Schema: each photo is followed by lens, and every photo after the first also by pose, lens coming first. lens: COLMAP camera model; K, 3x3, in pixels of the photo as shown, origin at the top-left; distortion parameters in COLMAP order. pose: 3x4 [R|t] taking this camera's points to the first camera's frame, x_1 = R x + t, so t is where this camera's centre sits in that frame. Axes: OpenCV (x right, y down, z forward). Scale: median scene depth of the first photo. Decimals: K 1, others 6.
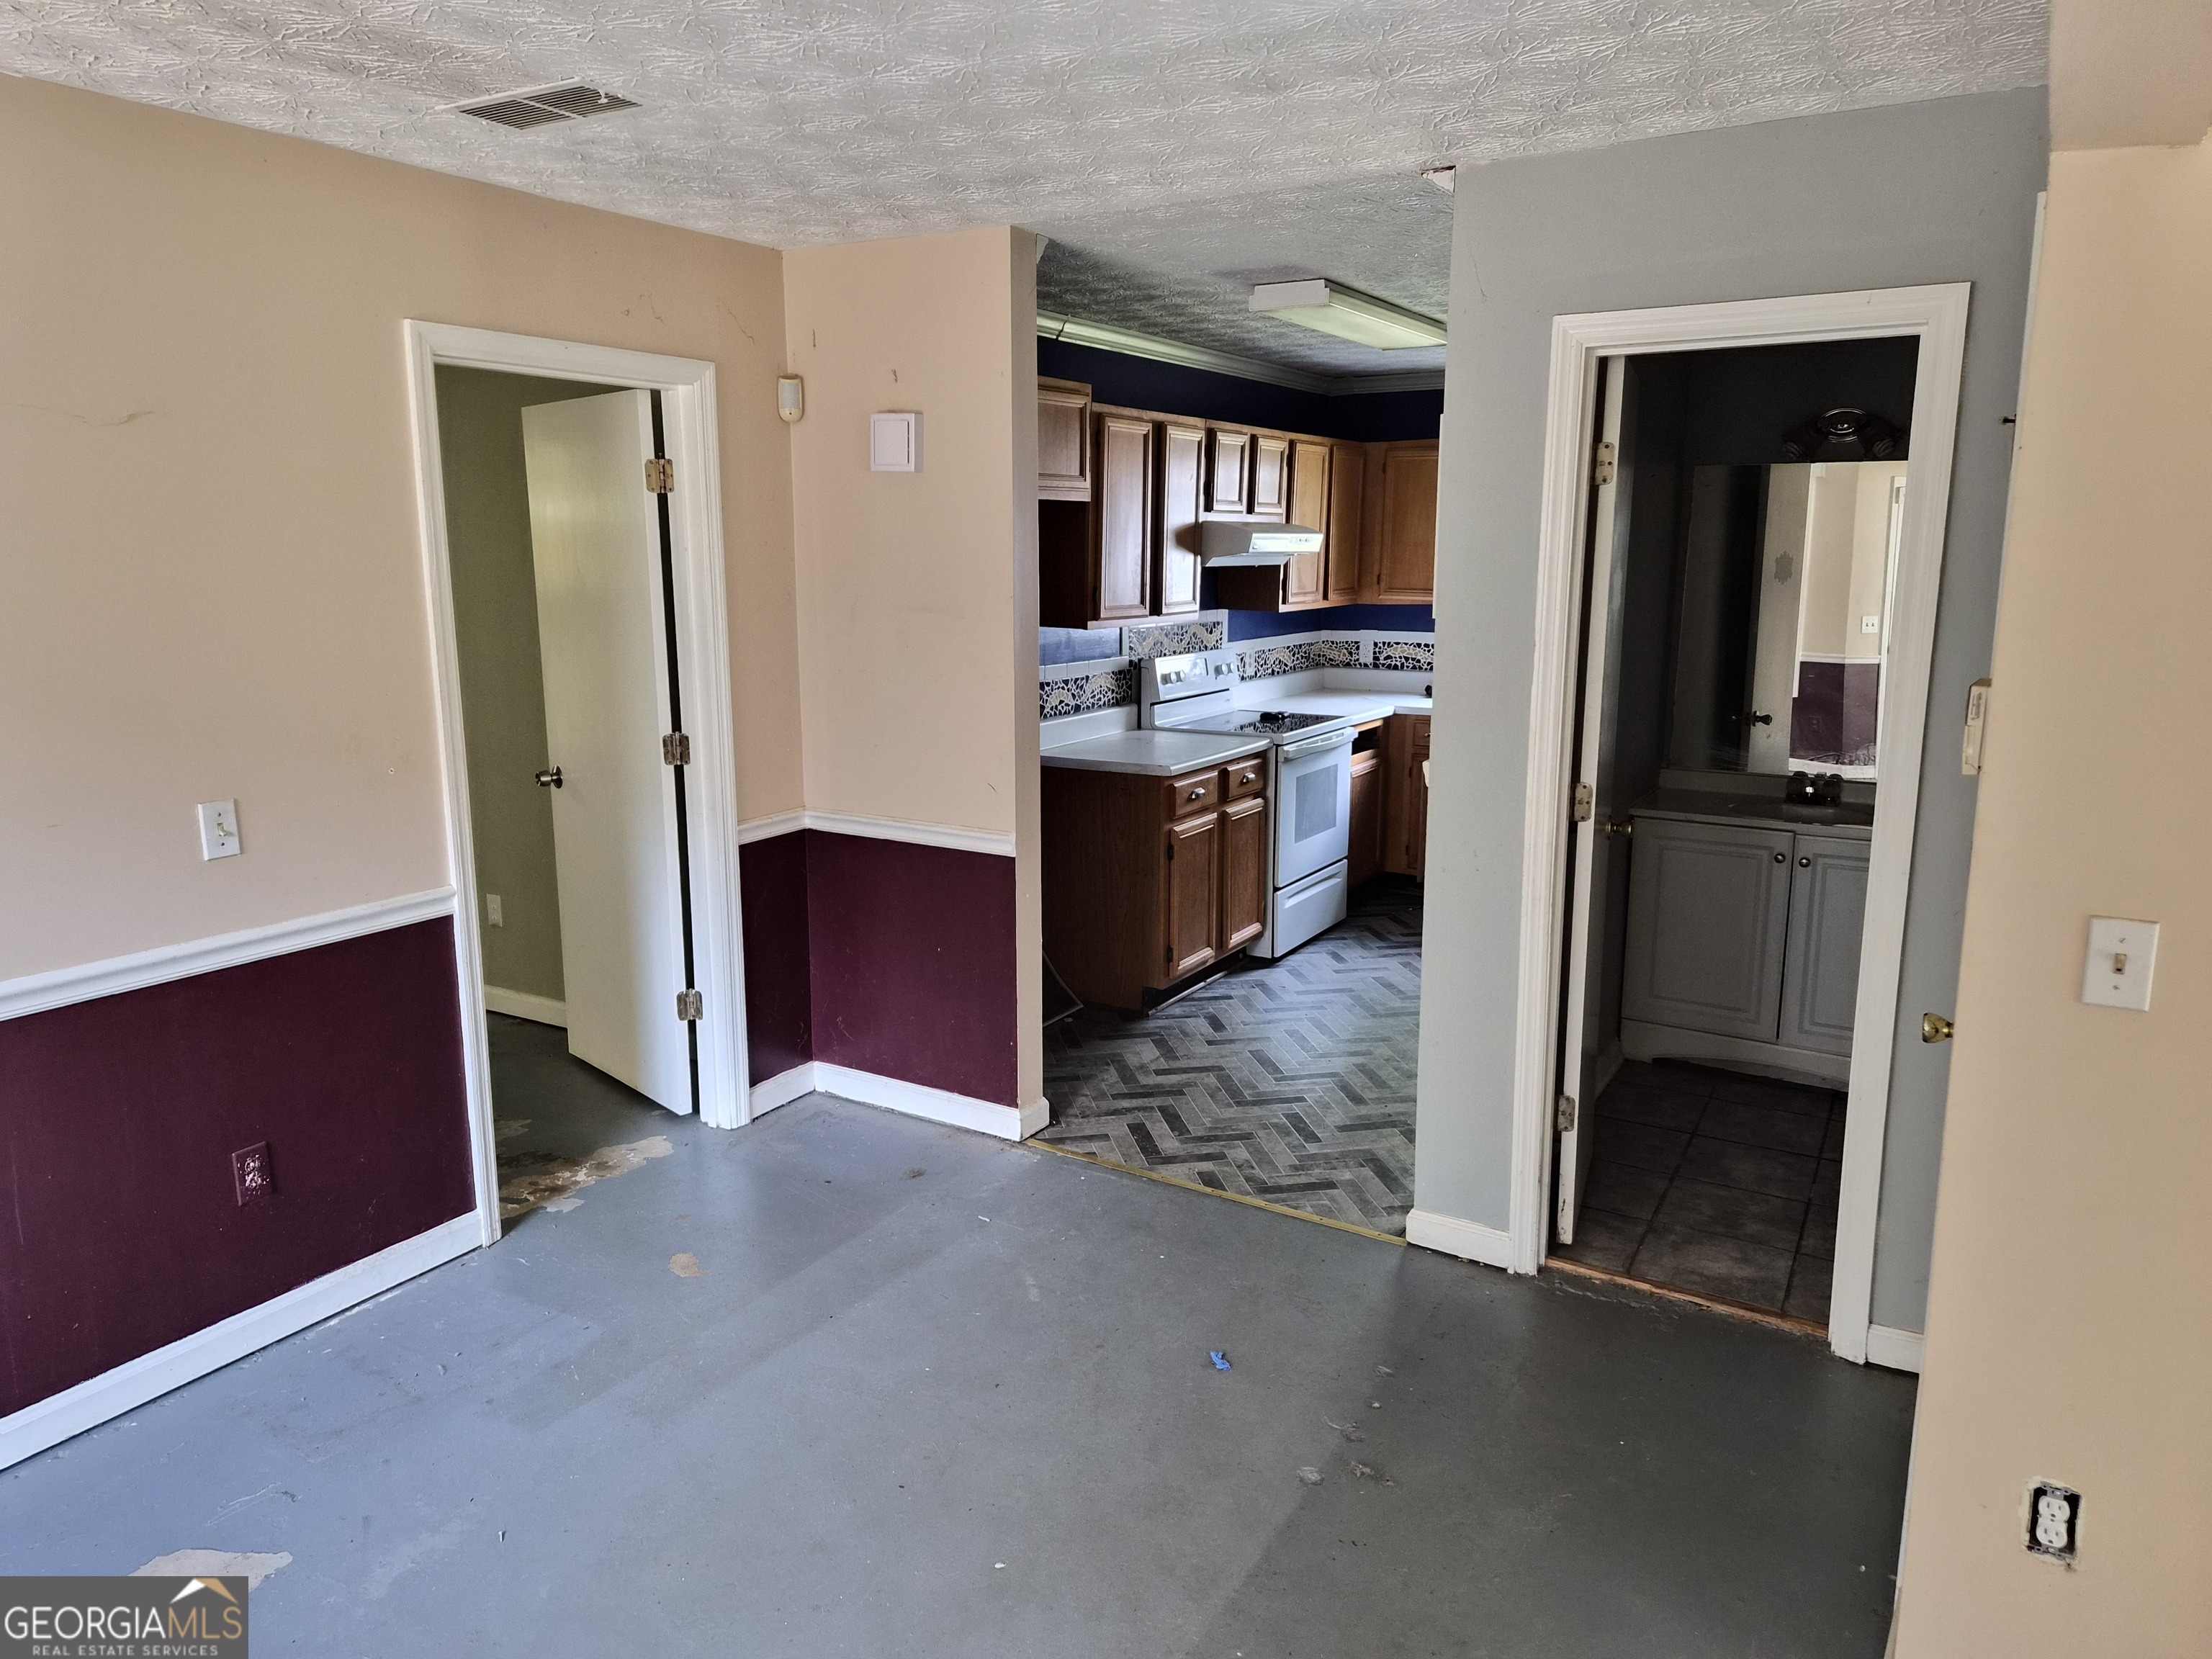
lens RADIAL K [[1468.3, 0, 1098.1], [0, 1468.3, 812.6], [0, 0, 1]] dist [0.055467, -0.052919]
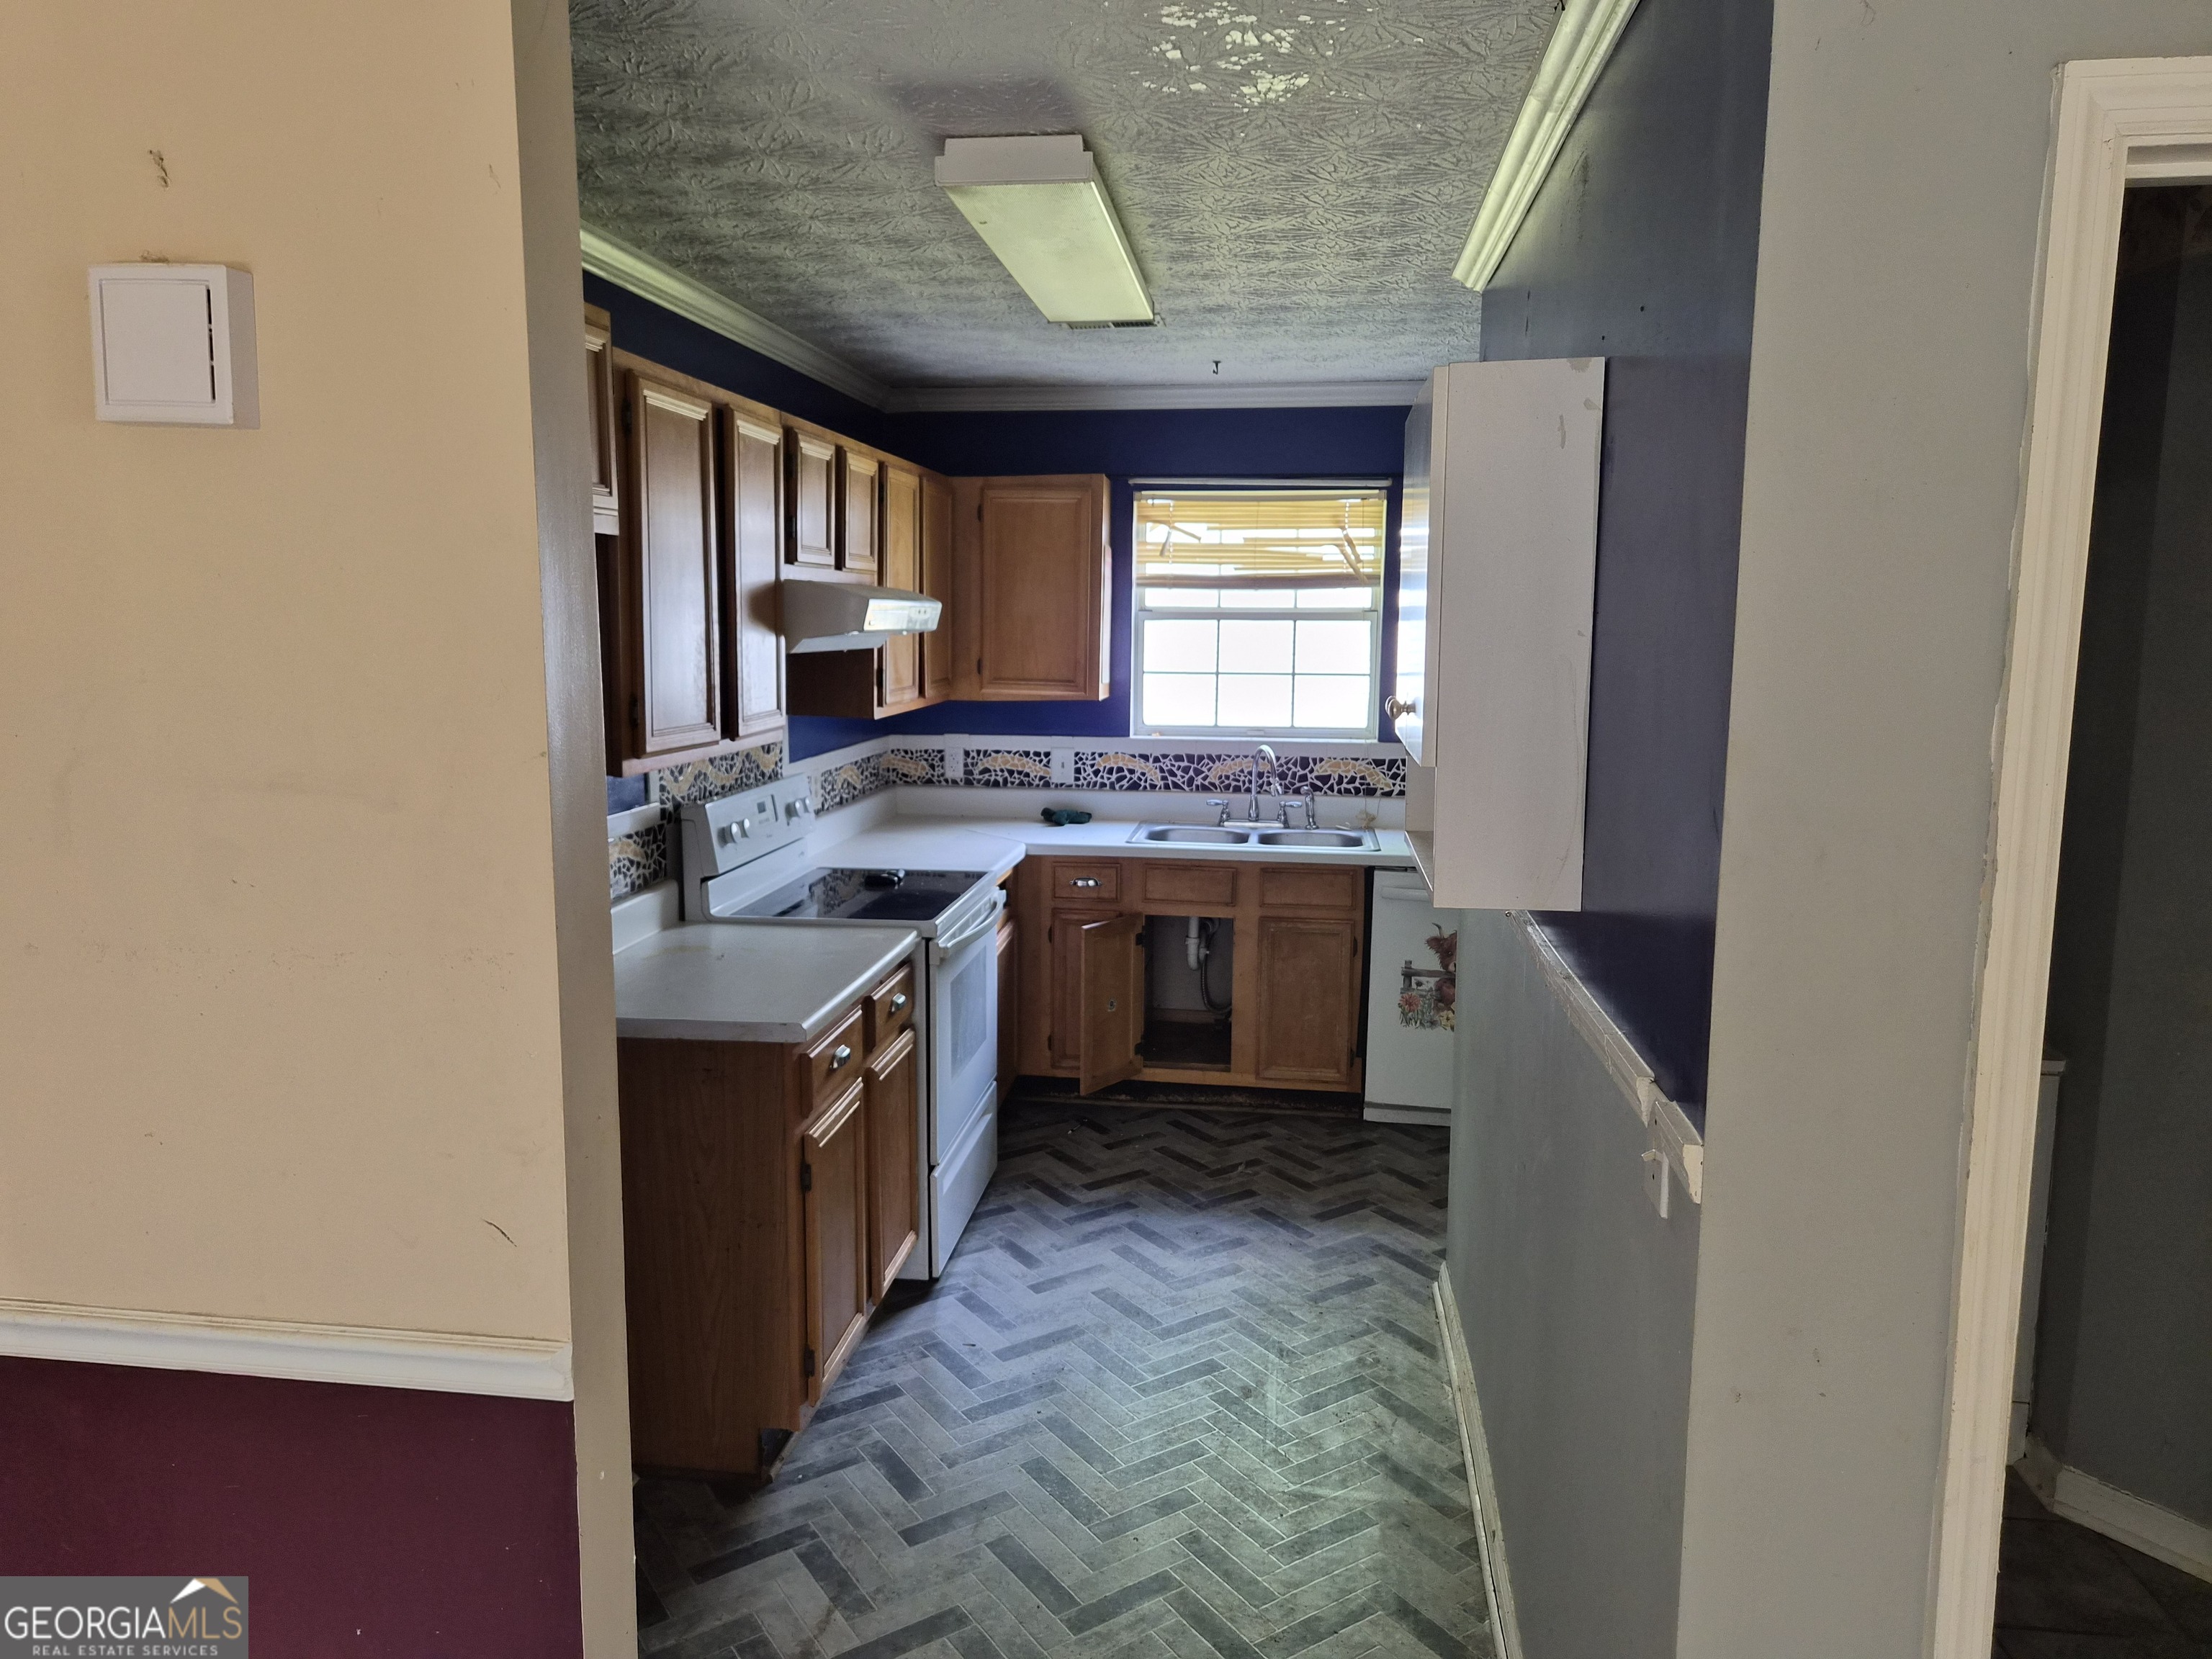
lens RADIAL K [[1468.3, 0, 1098.1], [0, 1468.3, 812.6], [0, 0, 1]] dist [0.055467, -0.052919]
pose [[0.917809, -0.048008, 0.394108, -0.052409], [0.066505, 0.997227, -0.033402, -0.071960], [-0.391412, 0.056867, 0.918457, 0.390631]]
